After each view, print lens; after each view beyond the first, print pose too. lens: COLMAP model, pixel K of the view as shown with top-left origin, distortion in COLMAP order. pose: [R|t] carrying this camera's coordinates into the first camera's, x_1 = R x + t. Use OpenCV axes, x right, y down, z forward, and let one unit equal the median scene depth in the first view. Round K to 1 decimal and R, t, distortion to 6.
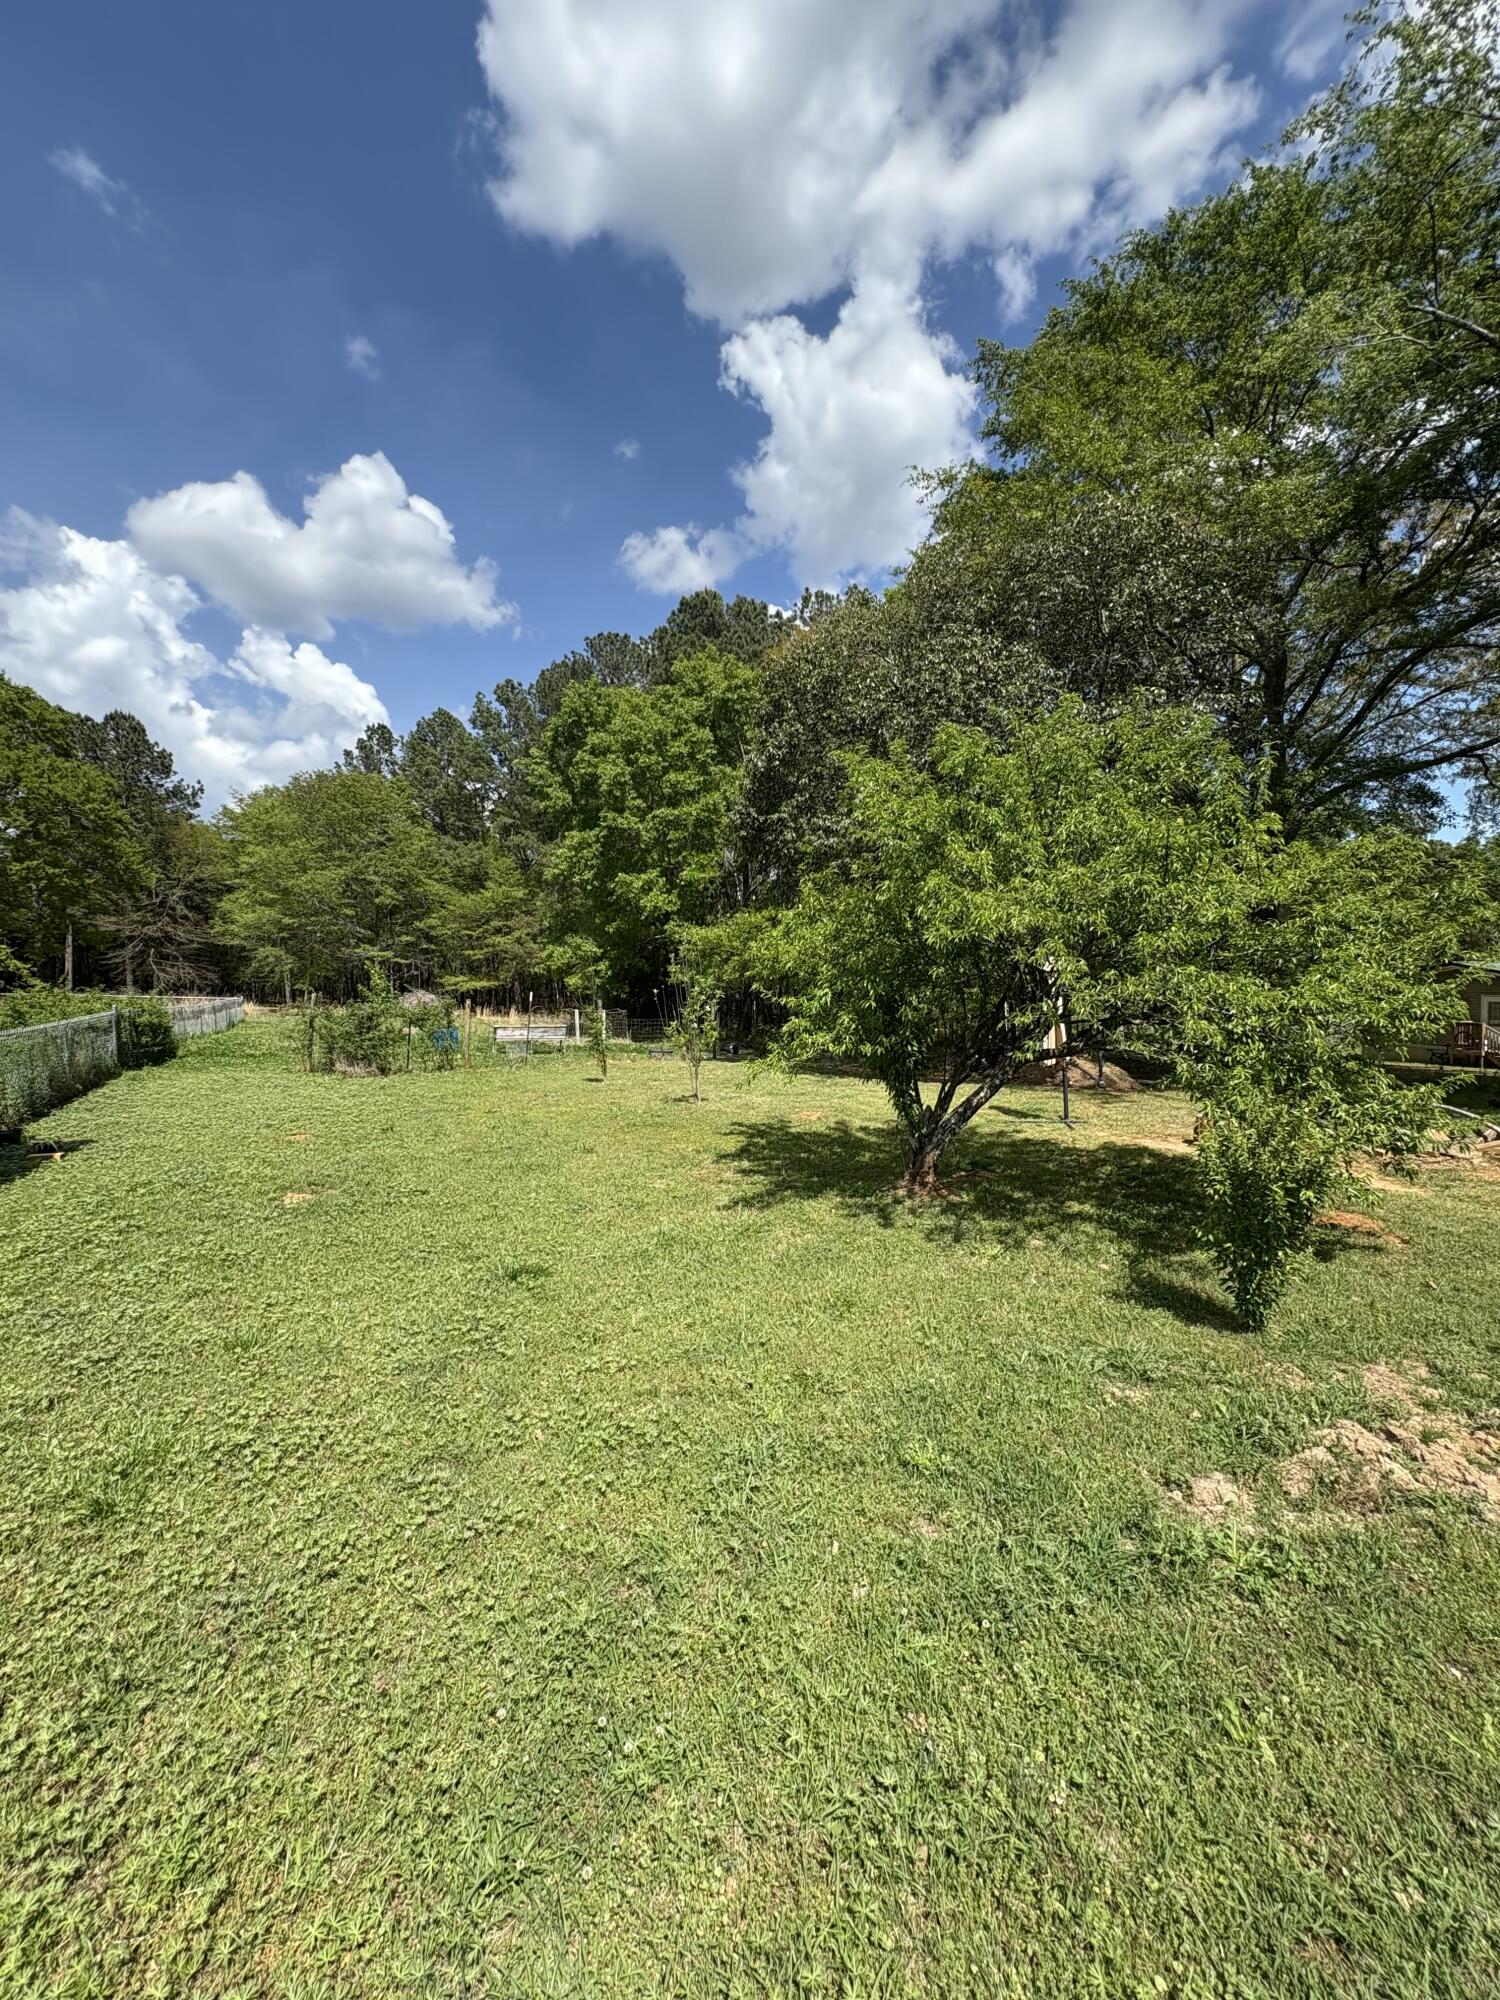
lens RADIAL K [[803.3, 0, 749.7], [0, 803.3, 999.0], [0, 0, 1]] dist [-0.000066, -0.000002]
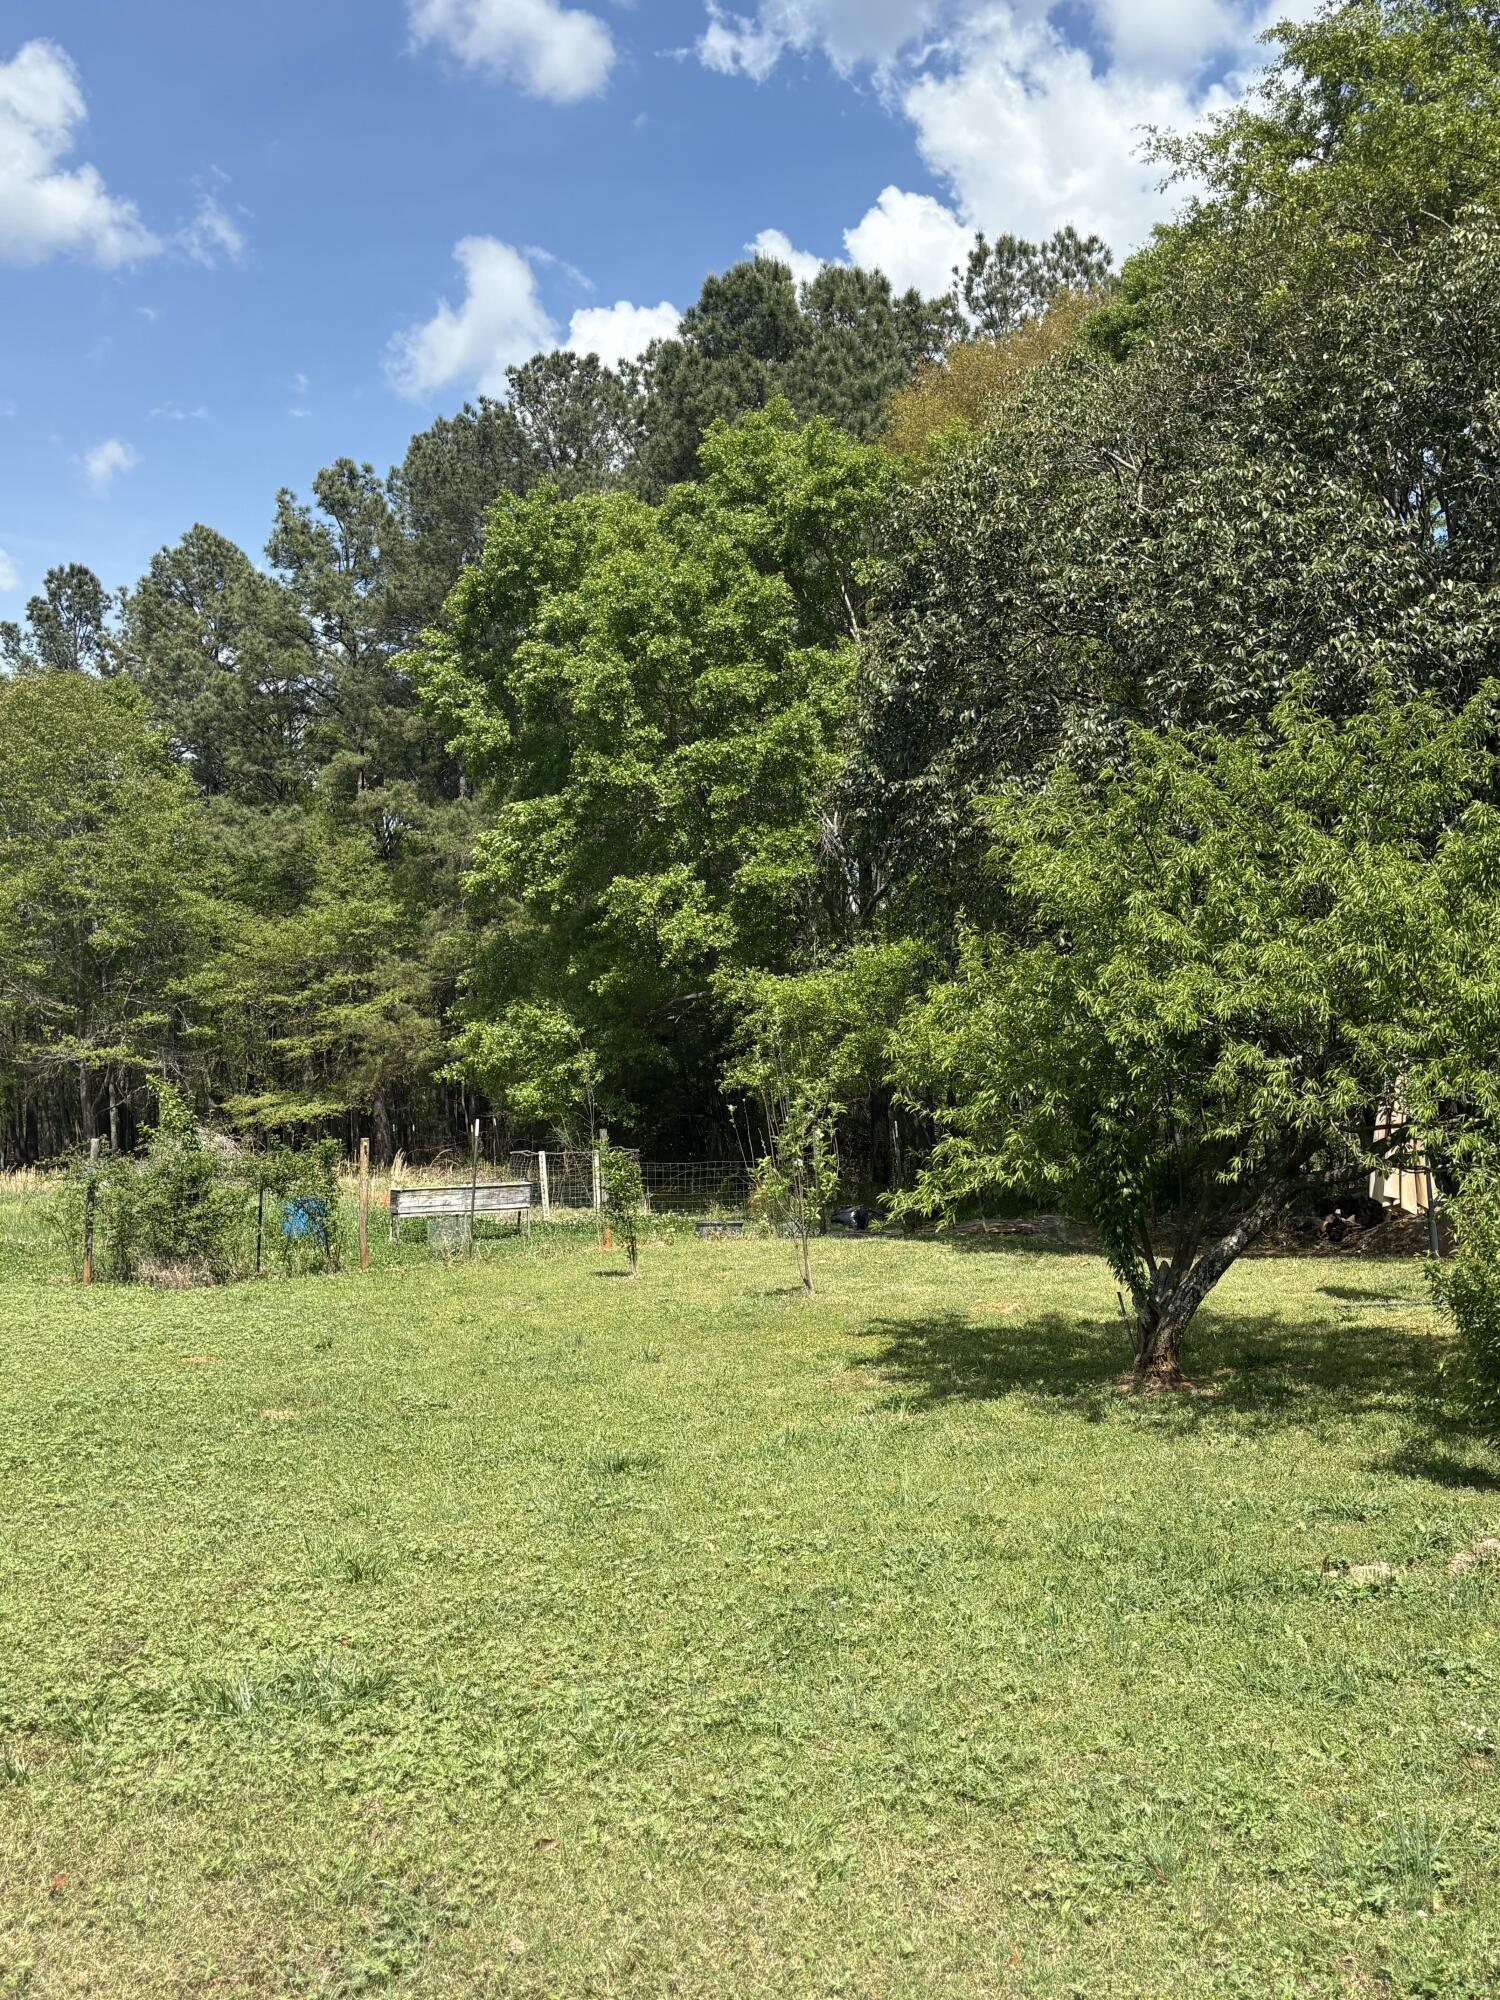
lens RADIAL K [[1868.1, 0, 751.2], [0, 1868.1, 1000.6], [0, 0, 1]] dist [0.046044, -0.003779]
pose [[0.996670, -0.044400, -0.068399, -0.001298], [0.039935, 0.997065, -0.065316, 0.000380], [0.071098, 0.062367, 0.995518, -0.146516]]
